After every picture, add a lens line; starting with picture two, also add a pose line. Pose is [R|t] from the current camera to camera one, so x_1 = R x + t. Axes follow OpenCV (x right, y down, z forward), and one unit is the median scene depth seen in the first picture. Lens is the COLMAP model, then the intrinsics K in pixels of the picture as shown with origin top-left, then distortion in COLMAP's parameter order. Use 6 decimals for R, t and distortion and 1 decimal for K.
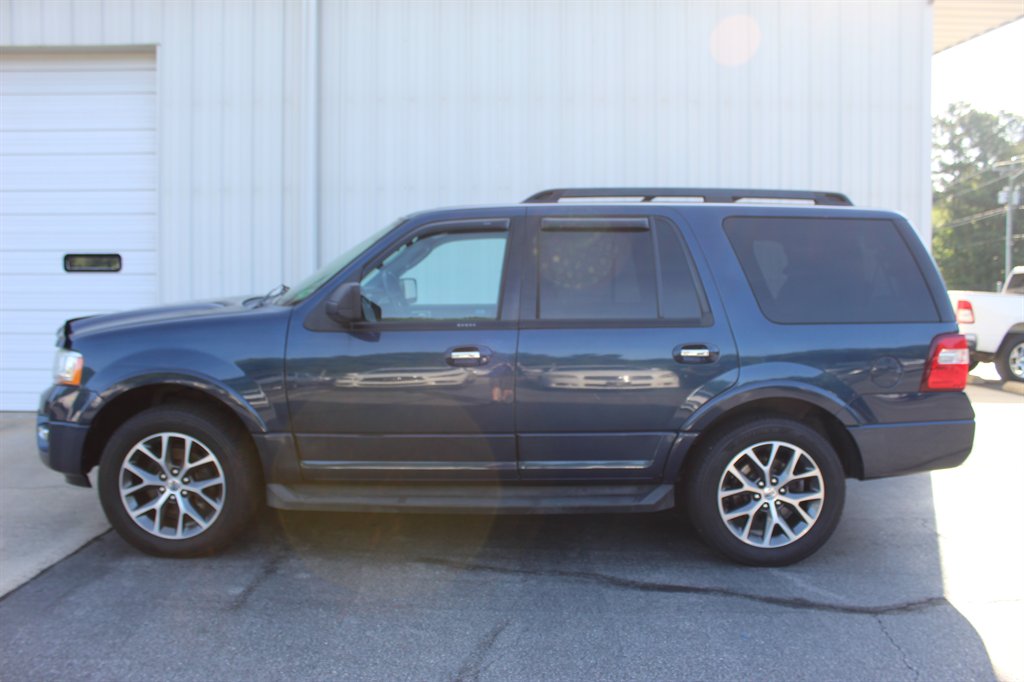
lens RADIAL K [[847.2, 0, 514.0], [0, 847.2, 332.6], [0, 0, 1]] dist [-0.147371, 0.127084]
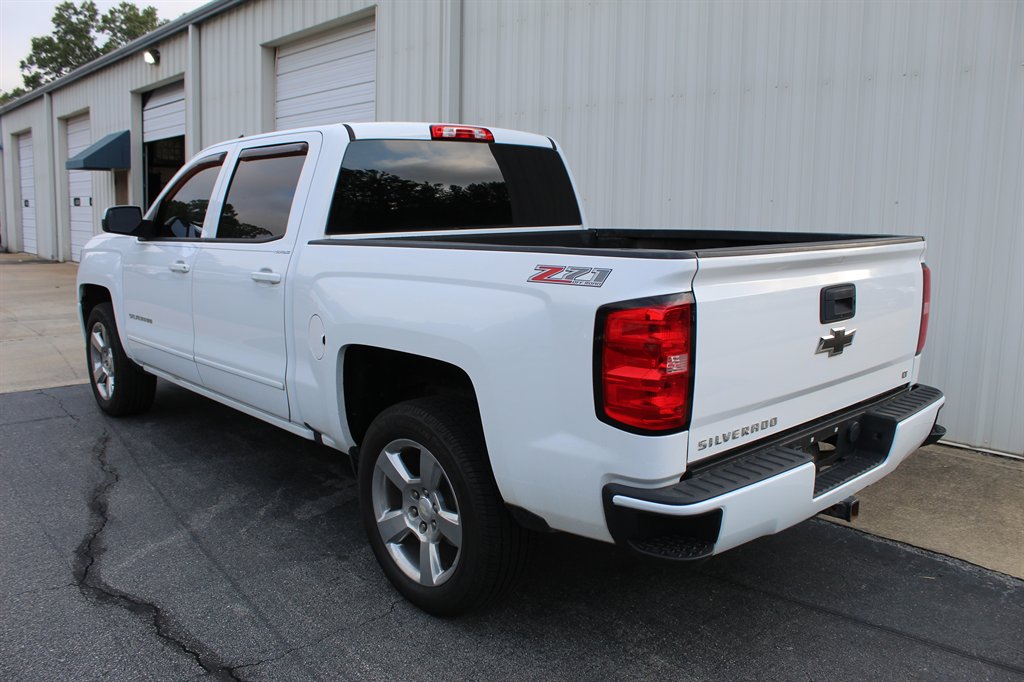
lens RADIAL K [[847.2, 0, 511.6], [0, 847.2, 341.2], [0, 0, 1]] dist [-0.147371, 0.127084]
pose [[0.651145, 0.121571, -0.749153, 1.200270], [-0.054061, 0.992010, 0.113993, -0.043398], [0.757026, -0.033726, 0.652514, 0.676471]]
